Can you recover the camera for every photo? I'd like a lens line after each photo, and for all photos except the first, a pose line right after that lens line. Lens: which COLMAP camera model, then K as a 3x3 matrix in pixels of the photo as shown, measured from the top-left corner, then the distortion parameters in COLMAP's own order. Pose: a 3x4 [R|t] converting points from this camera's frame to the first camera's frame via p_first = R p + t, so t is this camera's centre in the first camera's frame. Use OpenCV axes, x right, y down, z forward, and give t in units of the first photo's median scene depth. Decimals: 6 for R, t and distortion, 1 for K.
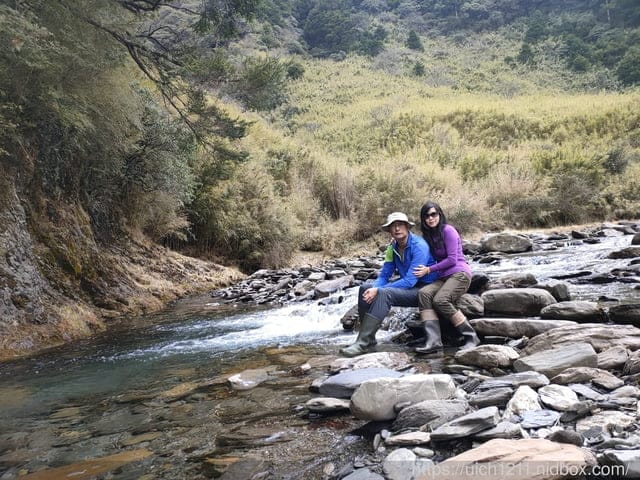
lens RADIAL K [[463.5, 0, 318.8], [0, 463.5, 239.3], [0, 0, 1]] dist [0.035572, -0.035790]
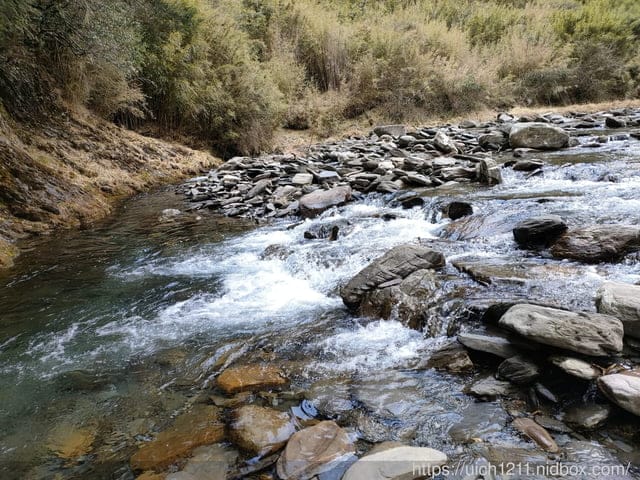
lens RADIAL K [[463.5, 0, 322.4], [0, 463.5, 245.9], [0, 0, 1]] dist [0.035572, -0.035790]
pose [[0.999031, 0.008036, 0.043263, -0.001483], [-0.020172, 0.957428, 0.287967, -0.017501], [-0.039107, -0.288560, 0.956663, 0.093752]]
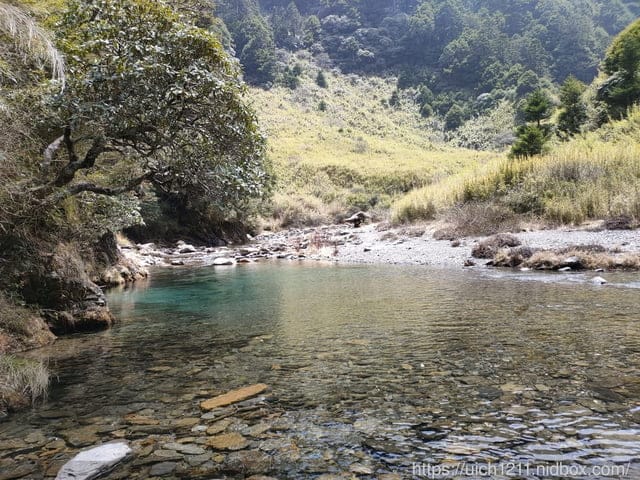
lens RADIAL K [[463.5, 0, 316.6], [0, 463.5, 242.0], [0, 0, 1]] dist [0.035572, -0.035790]
pose [[0.984252, 0.018623, 0.175787, -0.229581], [-0.027908, 0.998334, 0.050497, -0.059618], [-0.174554, -0.054607, 0.983132, -2.023514]]
